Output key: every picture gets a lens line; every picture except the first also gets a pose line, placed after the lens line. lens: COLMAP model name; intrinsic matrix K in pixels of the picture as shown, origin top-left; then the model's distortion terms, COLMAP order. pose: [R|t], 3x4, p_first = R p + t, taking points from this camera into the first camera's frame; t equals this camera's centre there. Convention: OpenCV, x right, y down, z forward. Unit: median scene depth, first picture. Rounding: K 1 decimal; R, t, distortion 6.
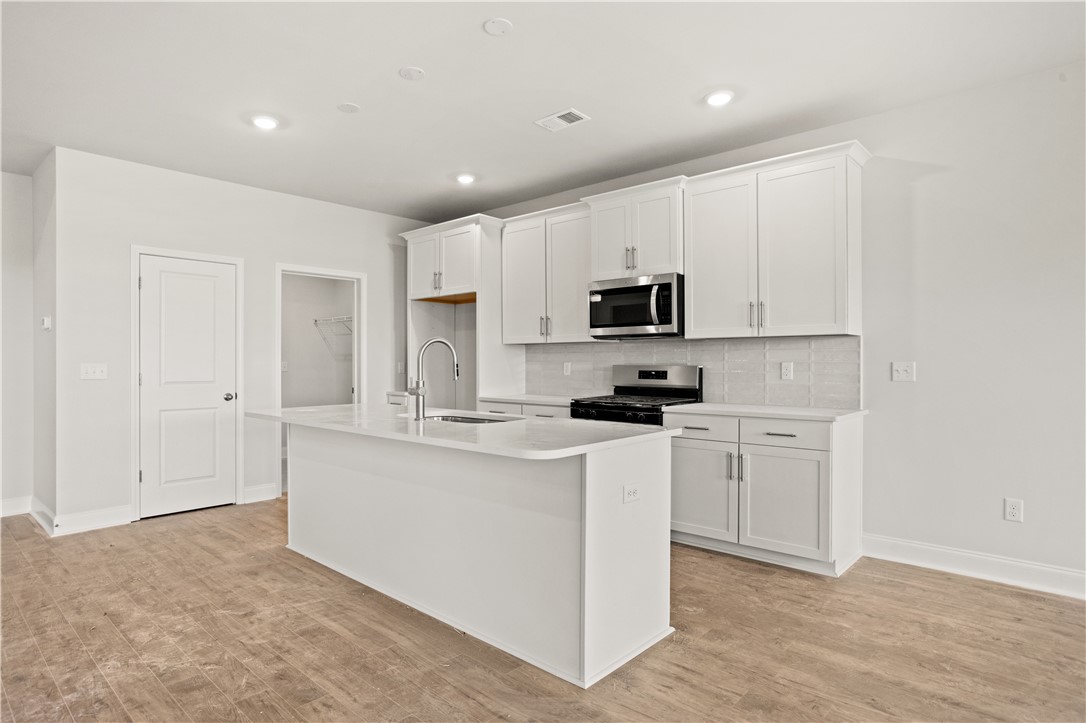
lens RADIAL K [[591.3, 0, 524.5], [0, 591.3, 361.6], [0, 0, 1]] dist [-0.002041, 0.004349]
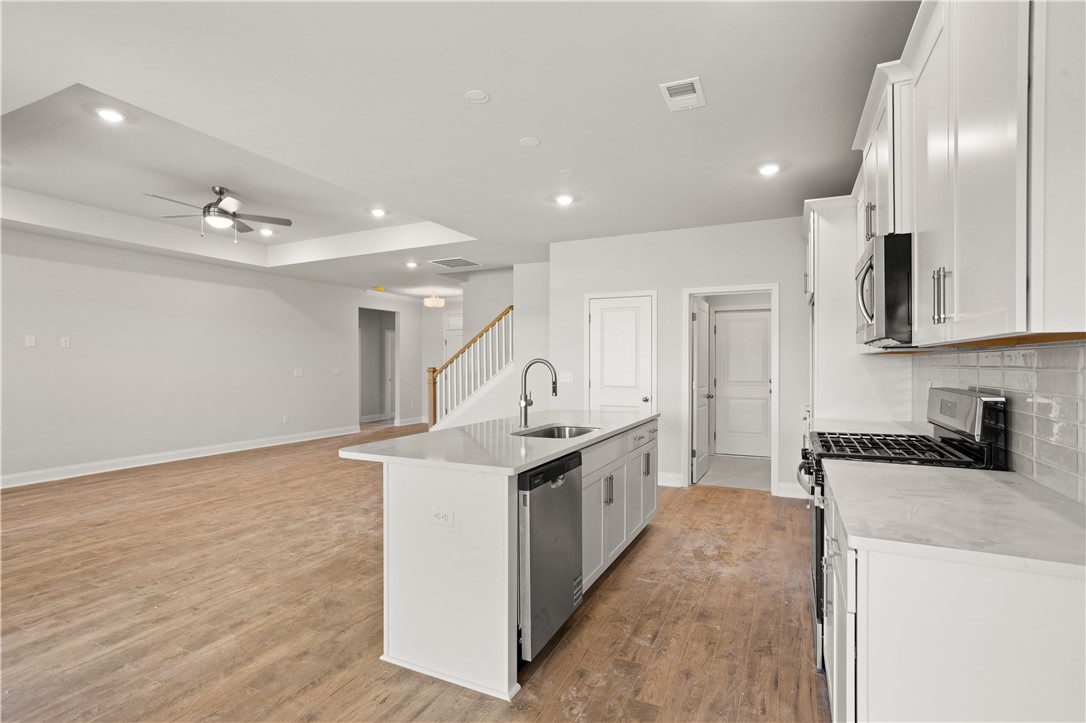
lens RADIAL K [[532.9, 0, 541.4], [0, 532.9, 358.9], [0, 0, 1]] dist [-0.021766, 0.021825]
pose [[0.300187, -0.001993, -0.953878, 0.841716], [-0.004219, 0.999985, -0.003417, -0.035898], [0.953871, 0.005050, 0.300174, 0.677079]]
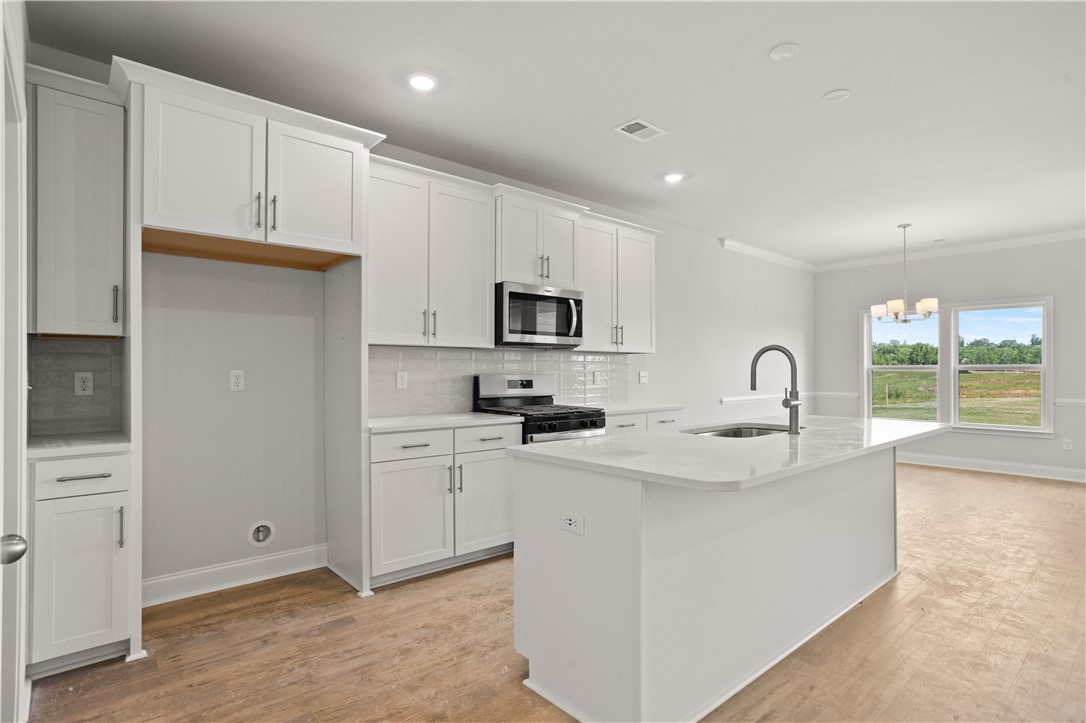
lens RADIAL K [[557.9, 0, 572.8], [0, 557.9, 367.9], [0, 0, 1]] dist [0.036108, 0.003089]
pose [[0.061047, 0.004577, 0.998124, -1.037865], [-0.004606, 0.999980, -0.004304, -0.002195], [-0.998124, -0.004334, 0.061067, 1.235691]]
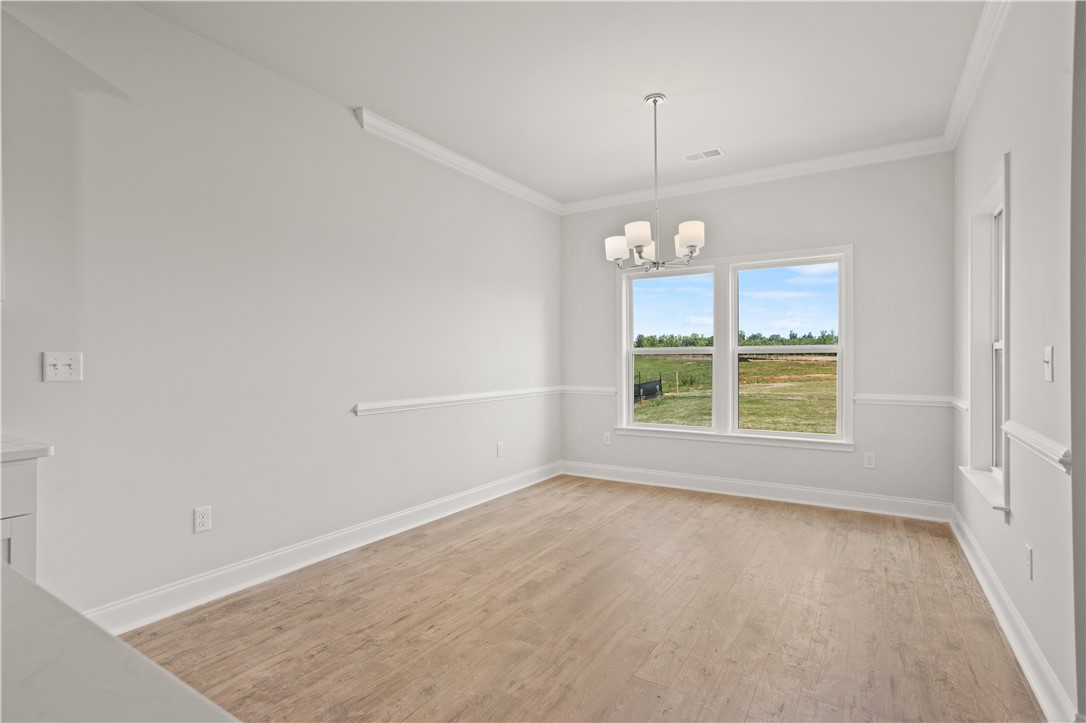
lens RADIAL K [[532.9, 0, 543.0], [0, 532.9, 361.5], [0, 0, 1]] dist [-0.021766, 0.021825]
pose [[-0.178328, -0.001998, 0.983969, -0.054585], [-0.001147, 0.999998, 0.001823, 0.010271], [-0.983970, -0.000804, -0.178330, 0.641017]]
